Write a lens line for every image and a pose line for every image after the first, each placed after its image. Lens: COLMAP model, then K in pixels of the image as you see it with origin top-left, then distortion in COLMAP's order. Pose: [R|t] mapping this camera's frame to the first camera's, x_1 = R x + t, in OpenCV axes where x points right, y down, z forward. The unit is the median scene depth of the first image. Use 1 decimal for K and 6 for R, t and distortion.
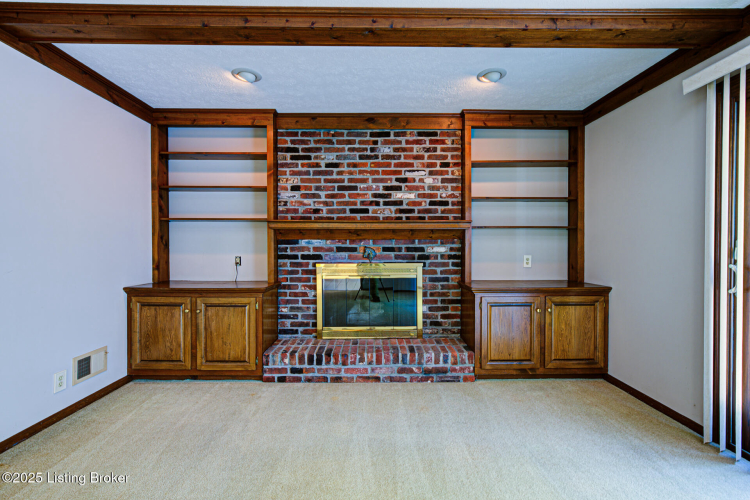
lens RADIAL K [[333.3, 0, 374.5], [0, 333.3, 247.7], [0, 0, 1]] dist [0.002229, -0.000244]
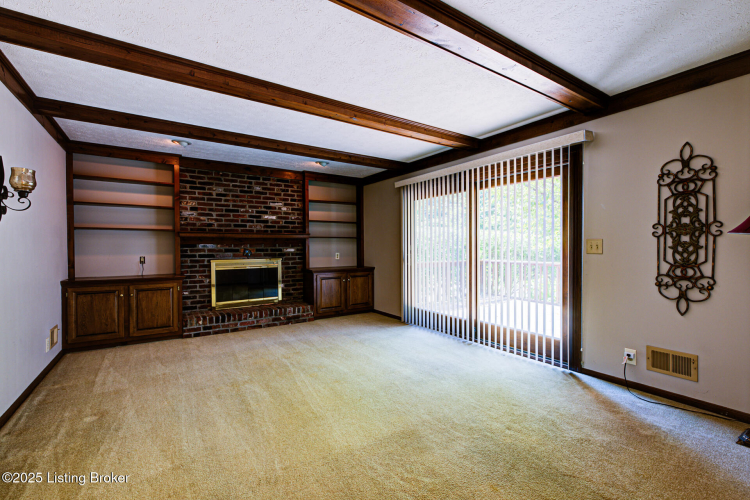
lens RADIAL K [[333.3, 0, 375.6], [0, 333.3, 249.6], [0, 0, 1]] dist [0.002229, -0.000244]
pose [[0.834862, -0.009463, 0.550378, -0.384314], [0.011116, 0.999938, 0.000330, 0.007473], [-0.550347, 0.005843, 0.834916, -0.661429]]
